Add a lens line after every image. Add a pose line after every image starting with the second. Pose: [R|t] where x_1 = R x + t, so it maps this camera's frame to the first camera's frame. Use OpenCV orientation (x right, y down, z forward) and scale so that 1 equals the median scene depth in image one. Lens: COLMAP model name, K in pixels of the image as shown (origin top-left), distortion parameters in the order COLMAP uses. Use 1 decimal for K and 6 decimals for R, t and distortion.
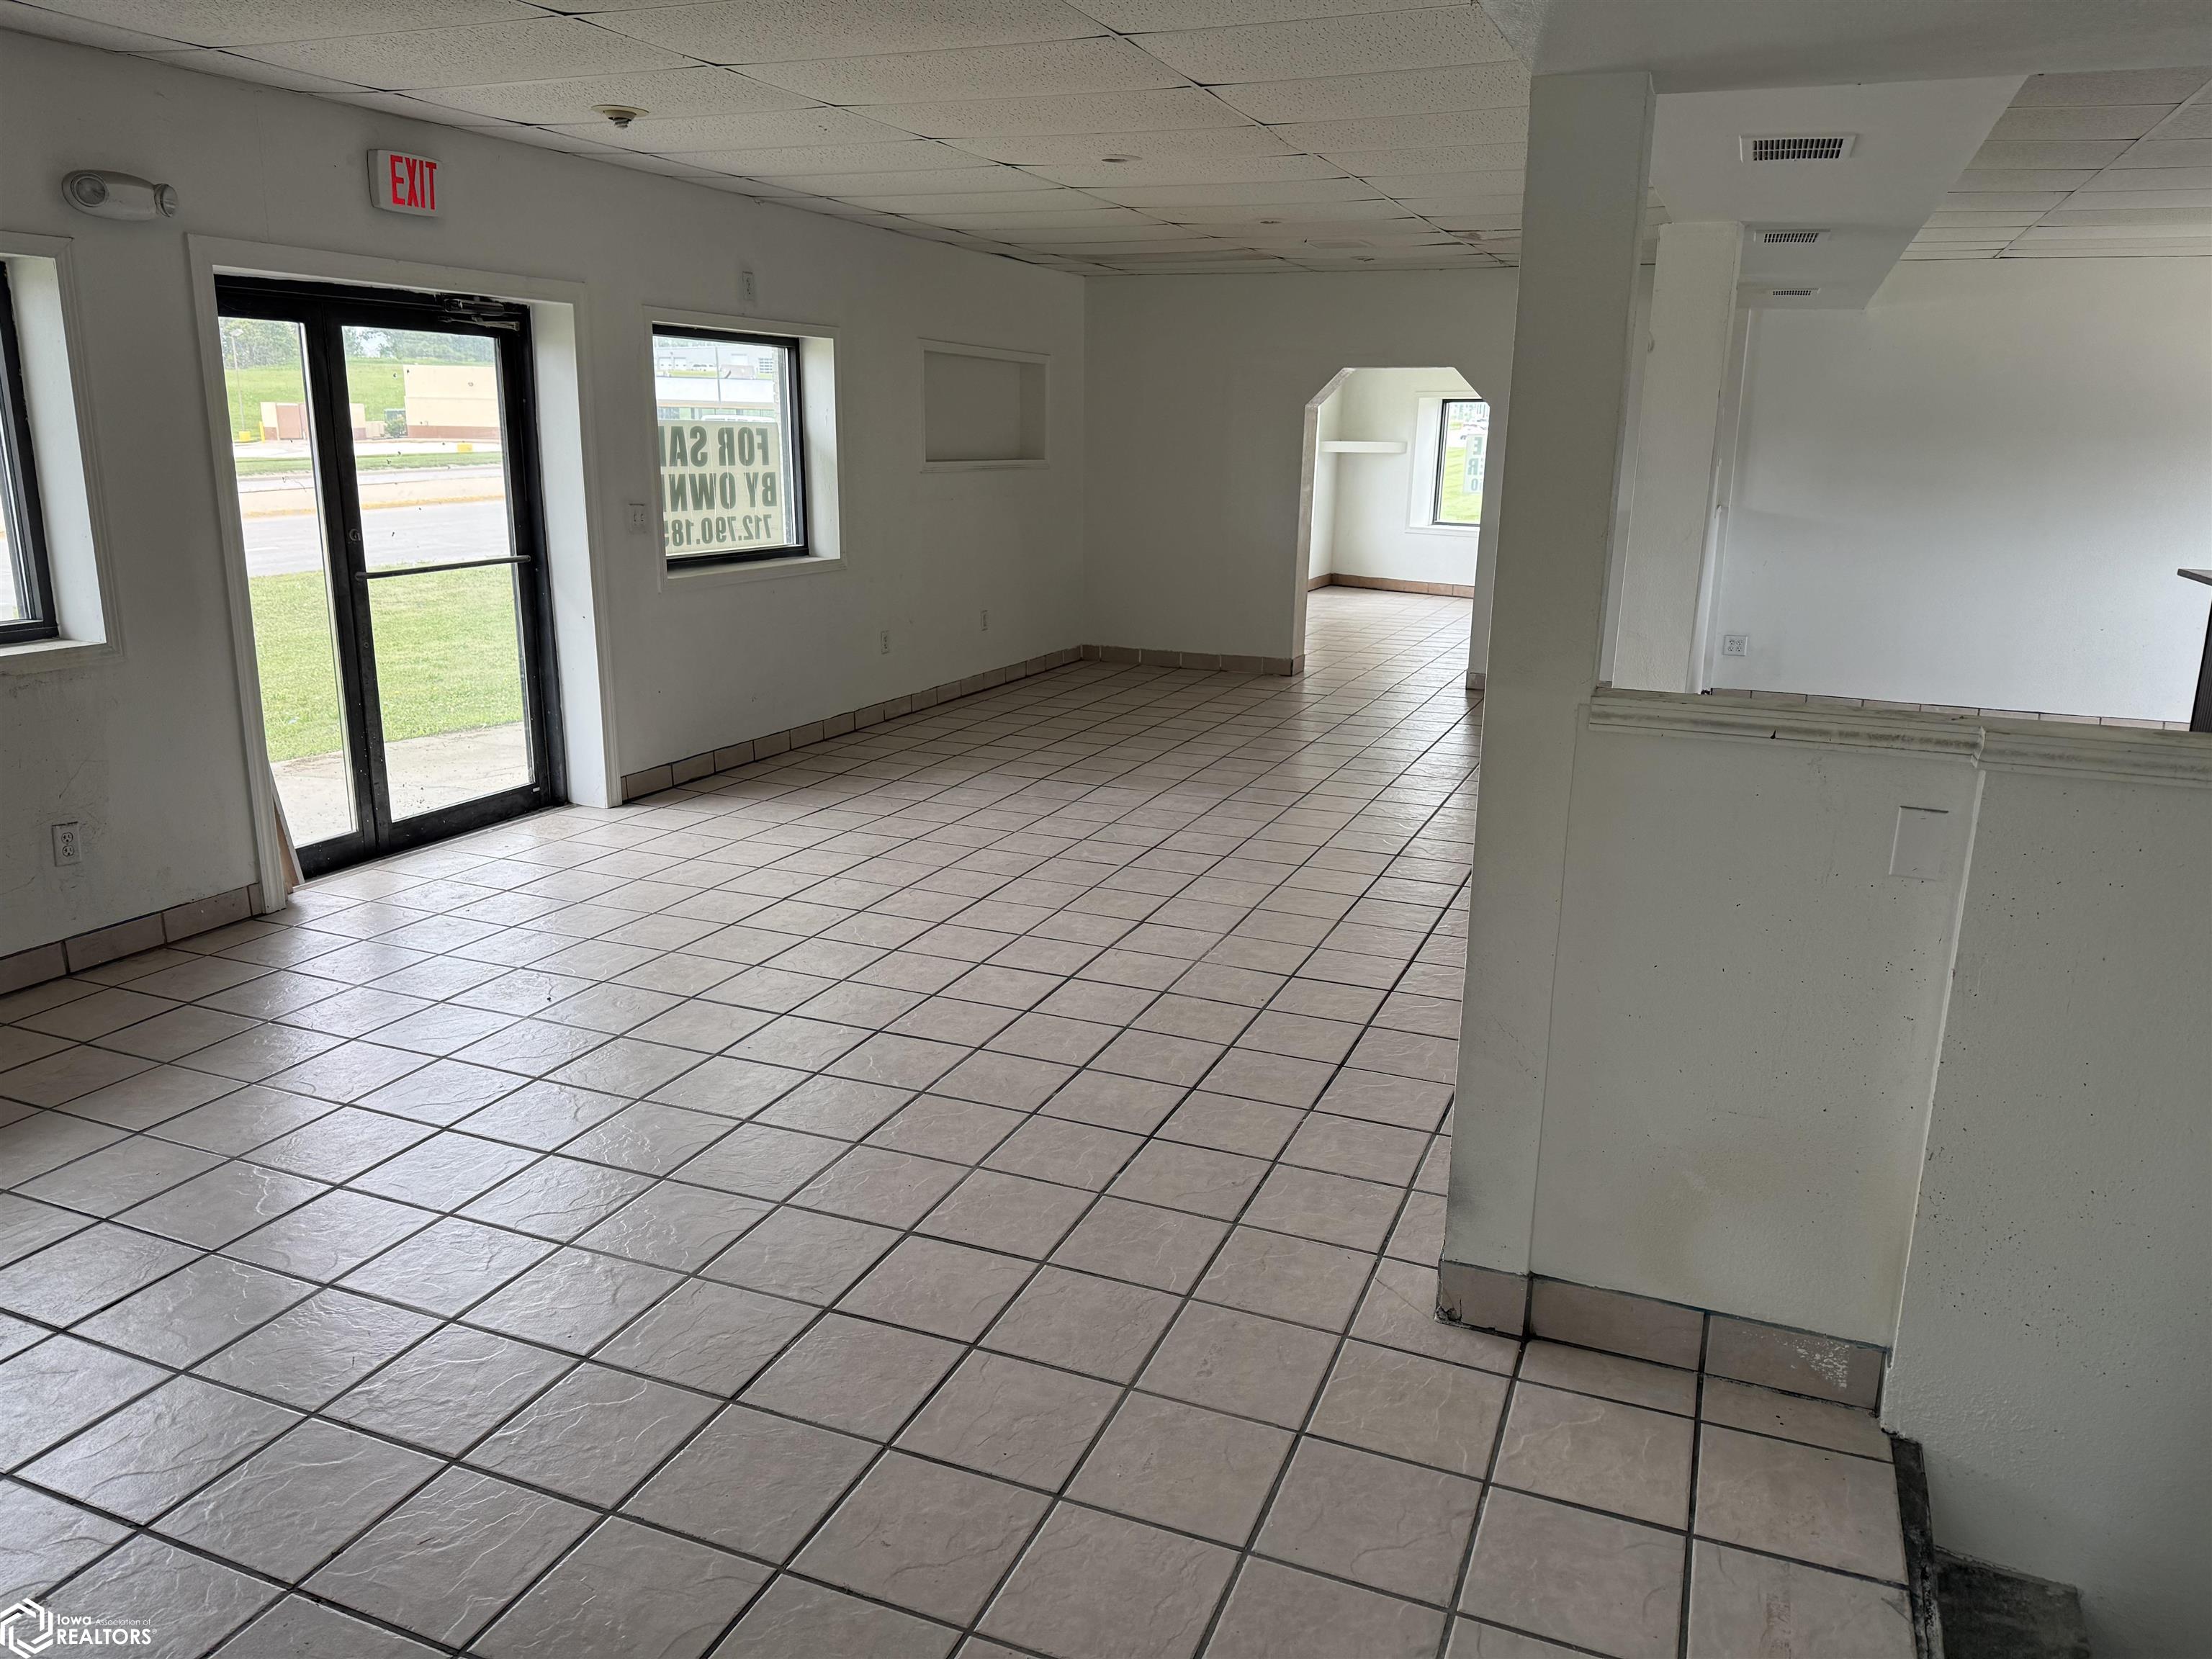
lens RADIAL K [[1574.1, 0, 1106.0], [0, 1574.1, 829.5], [0, 0, 1]] dist [-0.007559, 0.109089]
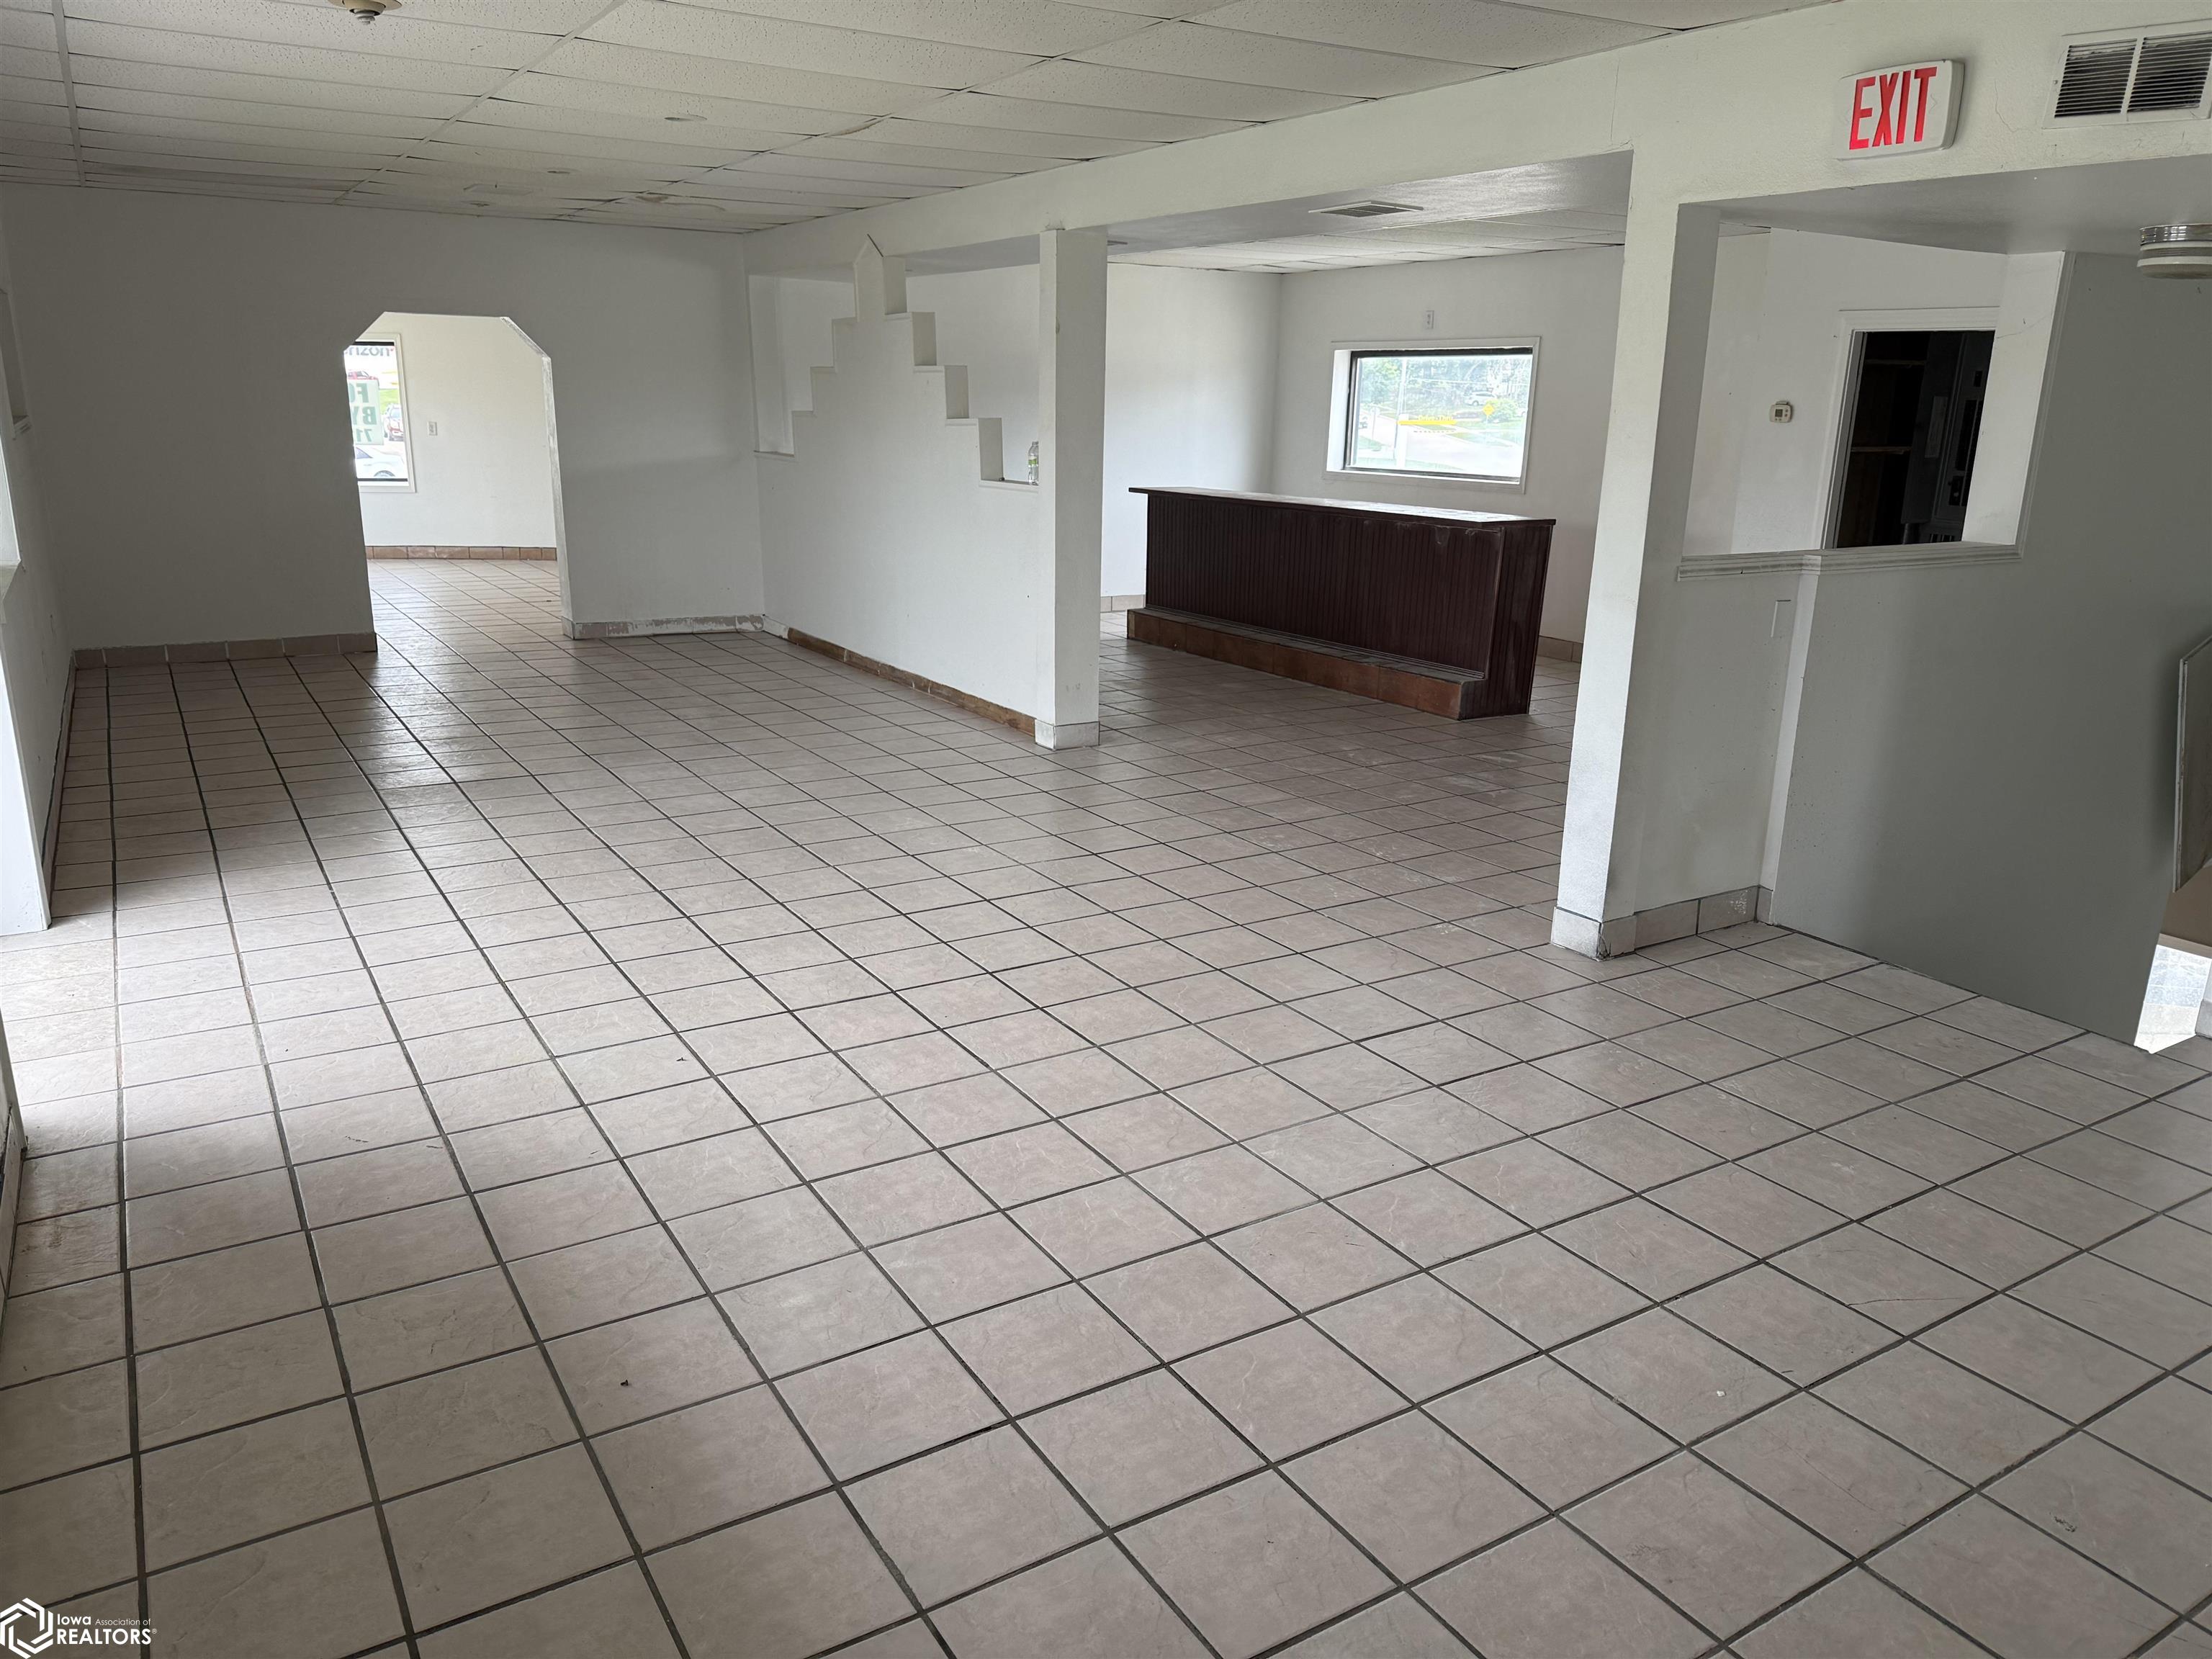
lens RADIAL K [[1615.0, 0, 1104.3], [0, 1615.0, 873.2], [0, 0, 1]] dist [0.052642, -0.001174]
pose [[0.568303, -0.238482, 0.787501, -0.729939], [0.193730, 0.968952, 0.153625, -0.069283], [-0.799688, 0.065257, 0.596859, 0.220649]]
